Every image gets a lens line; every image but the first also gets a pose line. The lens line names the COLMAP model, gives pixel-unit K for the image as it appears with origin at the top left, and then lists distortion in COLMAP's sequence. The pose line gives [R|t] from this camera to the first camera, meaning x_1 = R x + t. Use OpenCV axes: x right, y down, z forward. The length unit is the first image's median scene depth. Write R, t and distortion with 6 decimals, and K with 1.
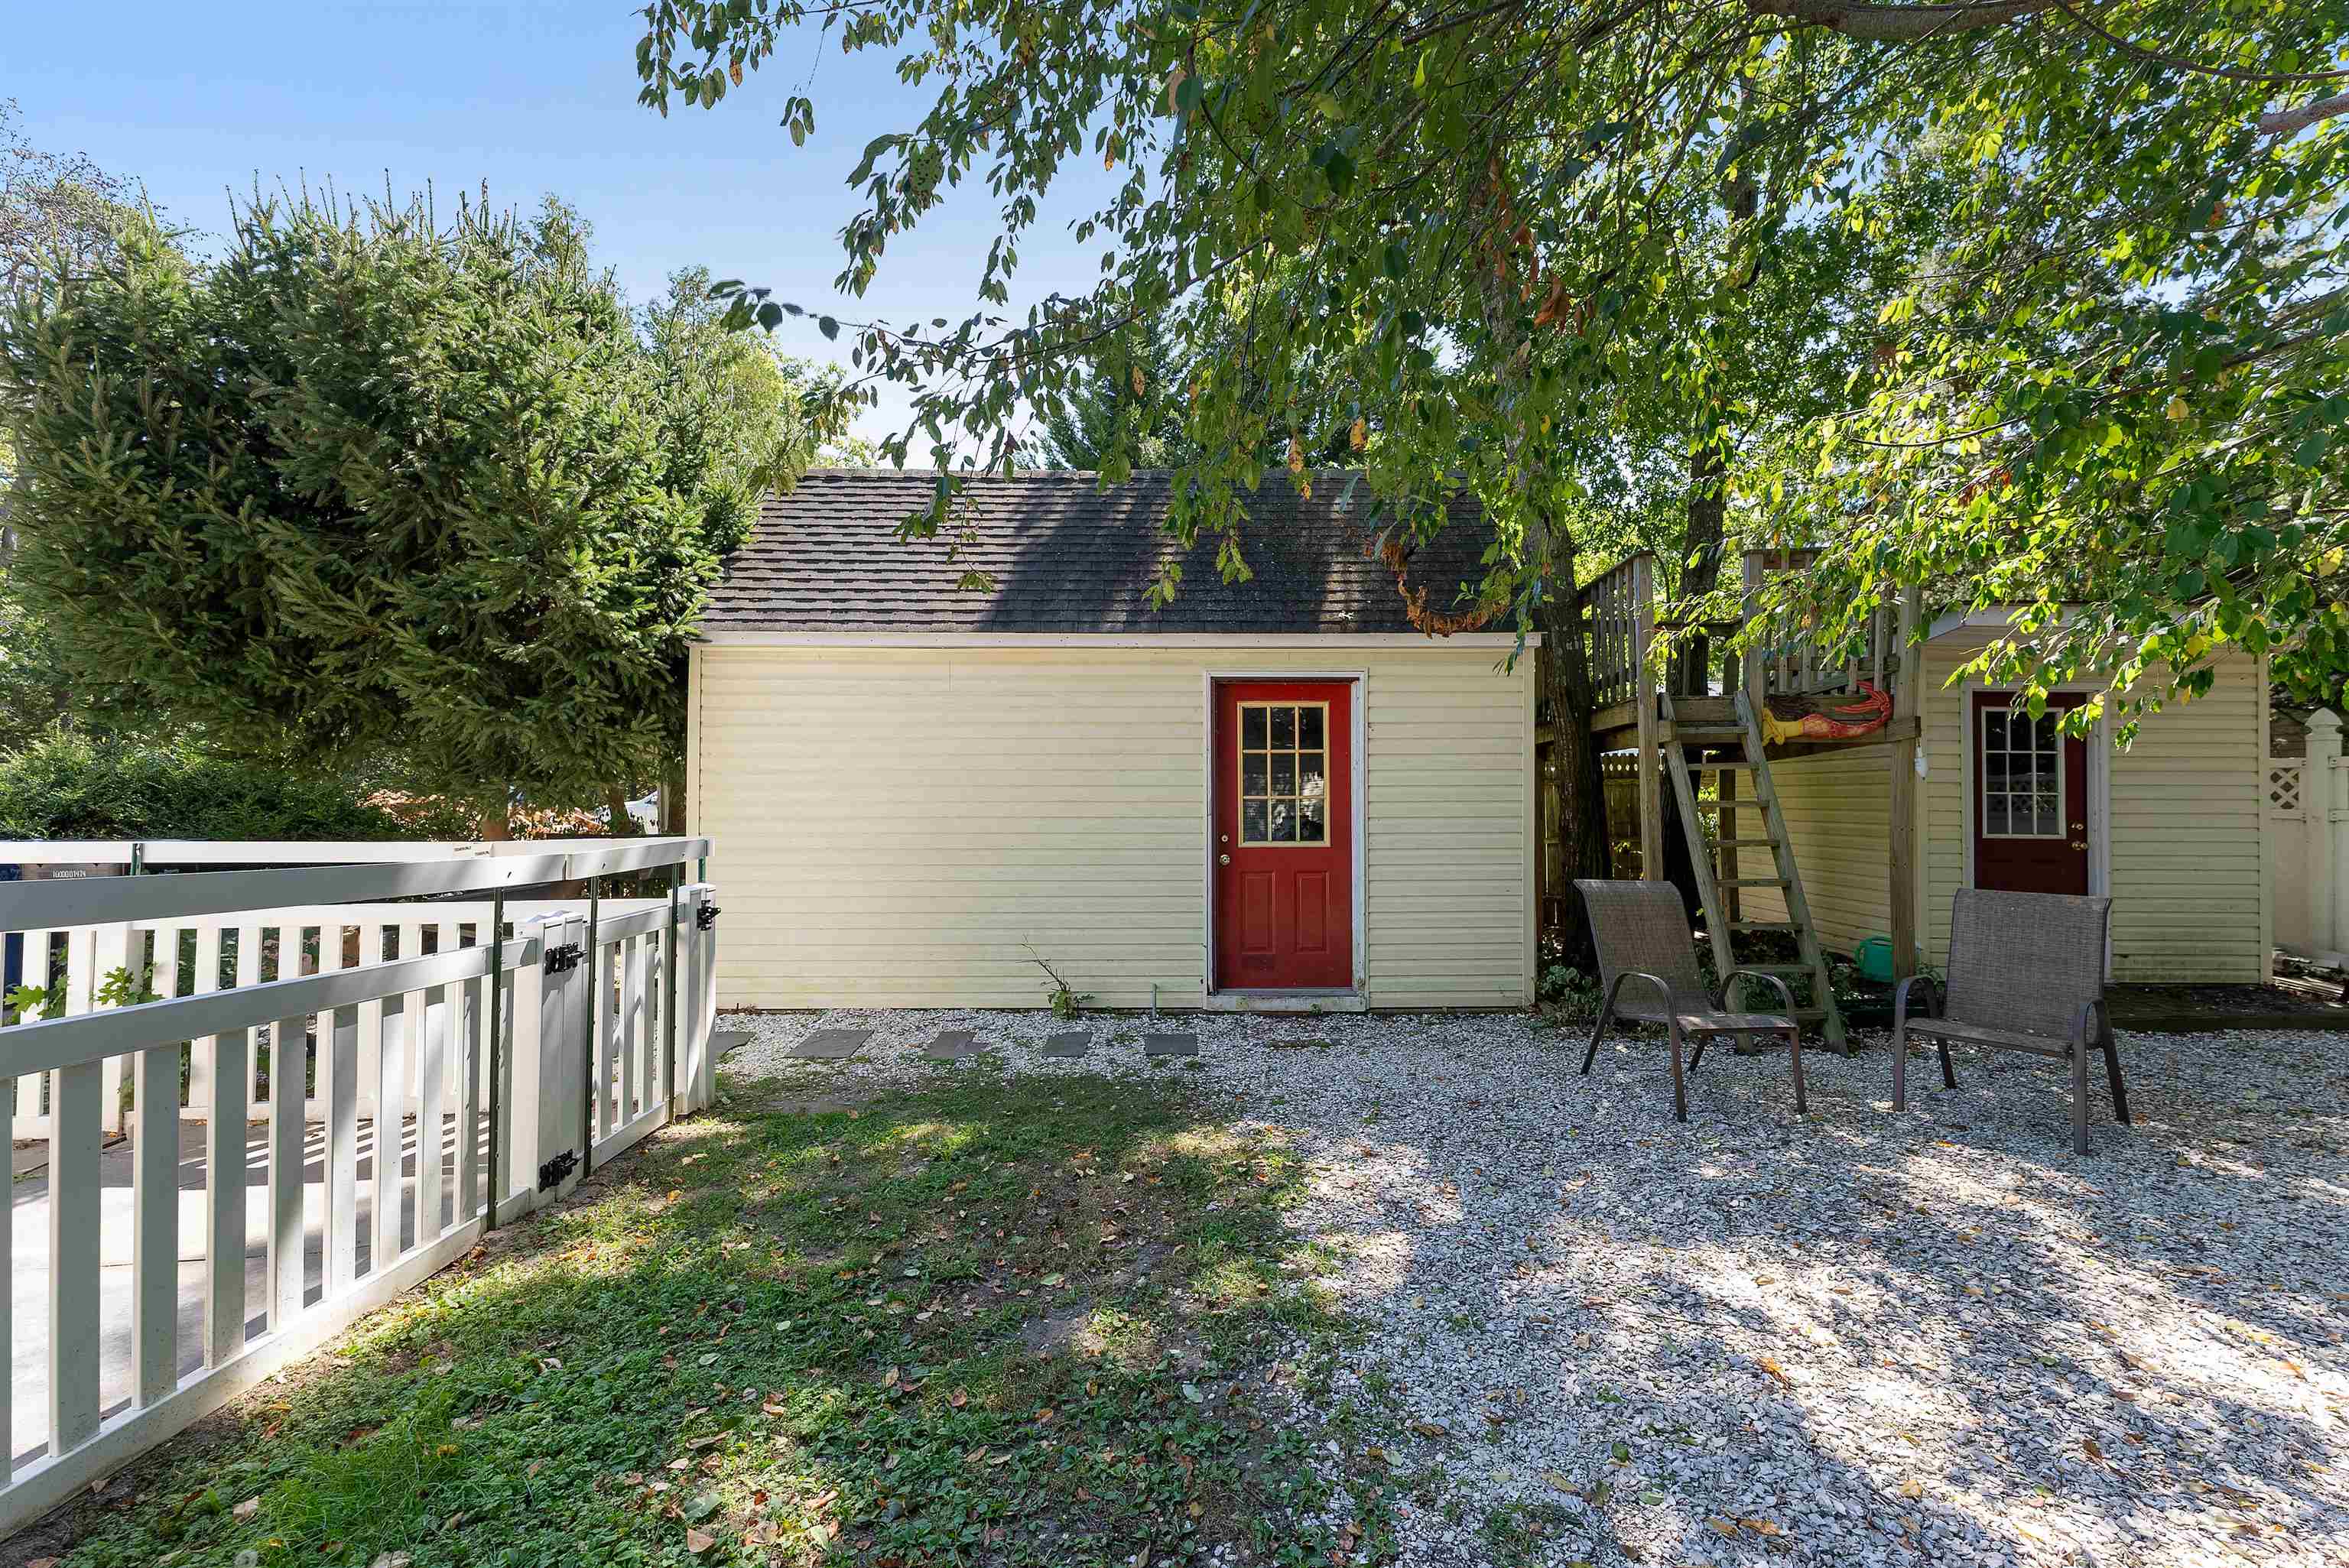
lens RADIAL K [[944.2, 0, 1169.9], [0, 944.2, 773.3], [0, 0, 1]] dist [-0.002043, 0.000264]
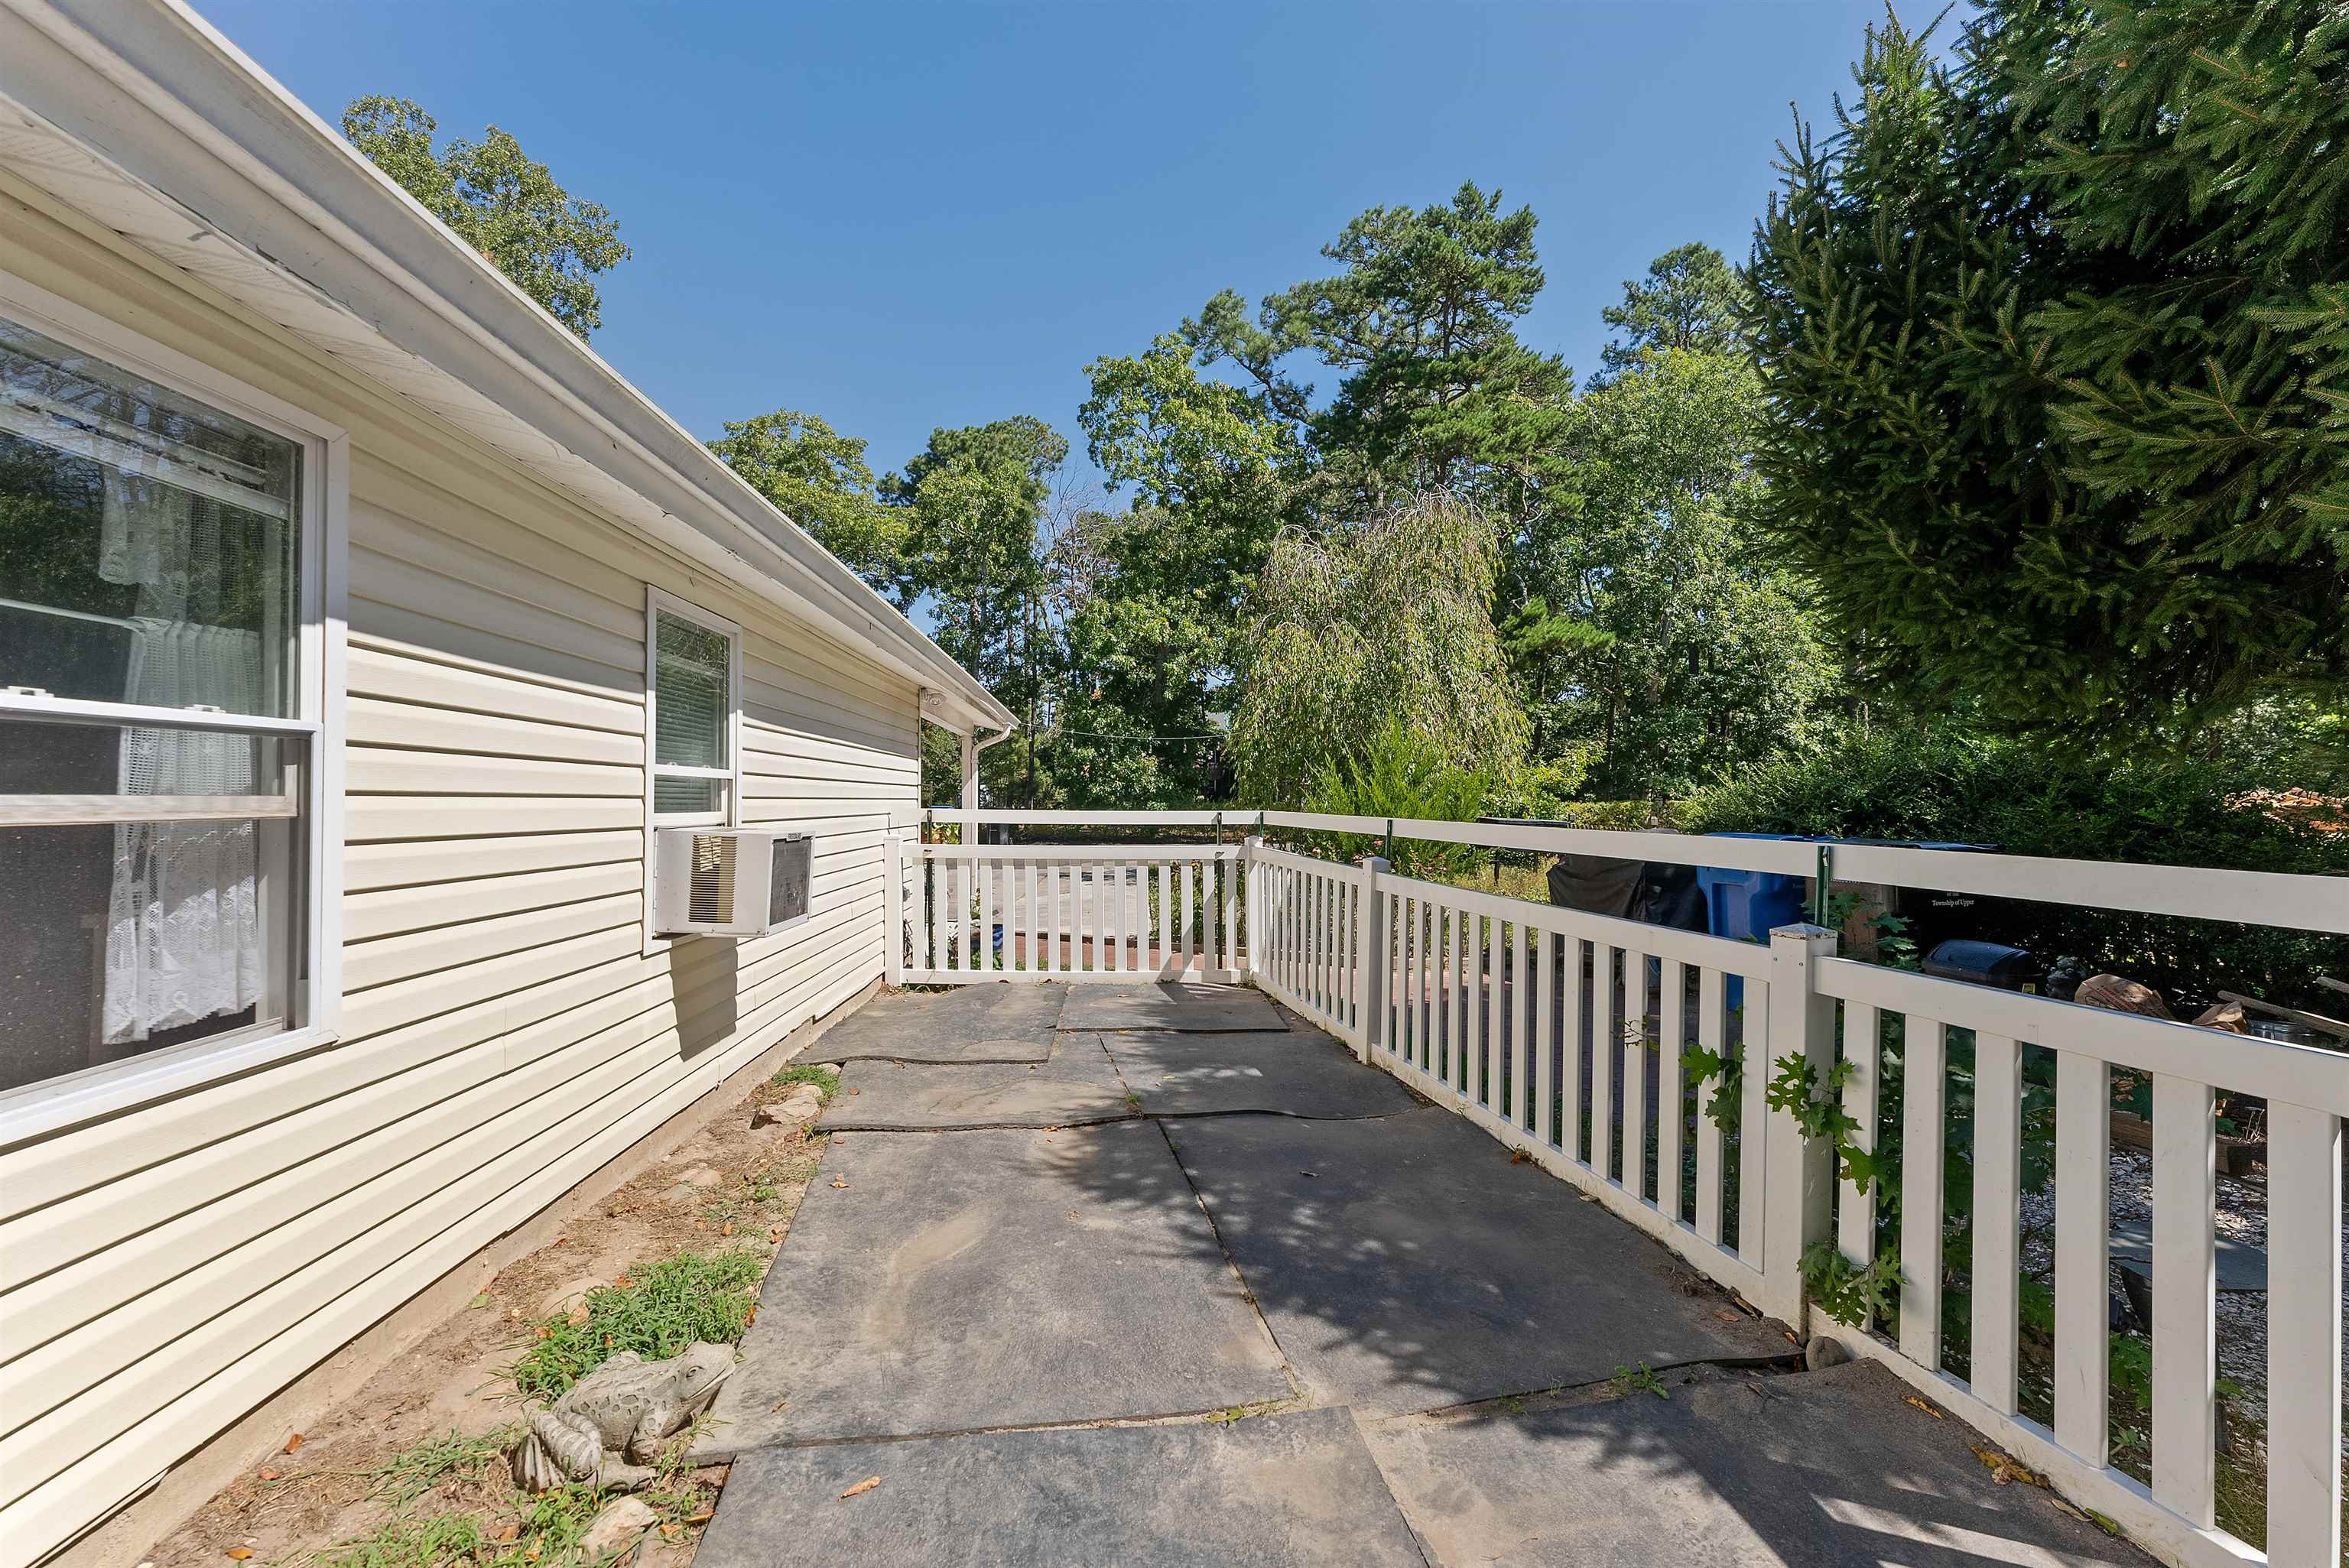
lens RADIAL K [[944.2, 0, 1168.2], [0, 944.2, 789.5], [0, 0, 1]] dist [-0.002043, 0.000264]
pose [[0.028202, -0.011276, -0.999539, -0.385761], [0.014391, 0.999837, -0.010874, 0.028401], [0.999499, -0.014078, 0.028360, 0.430970]]
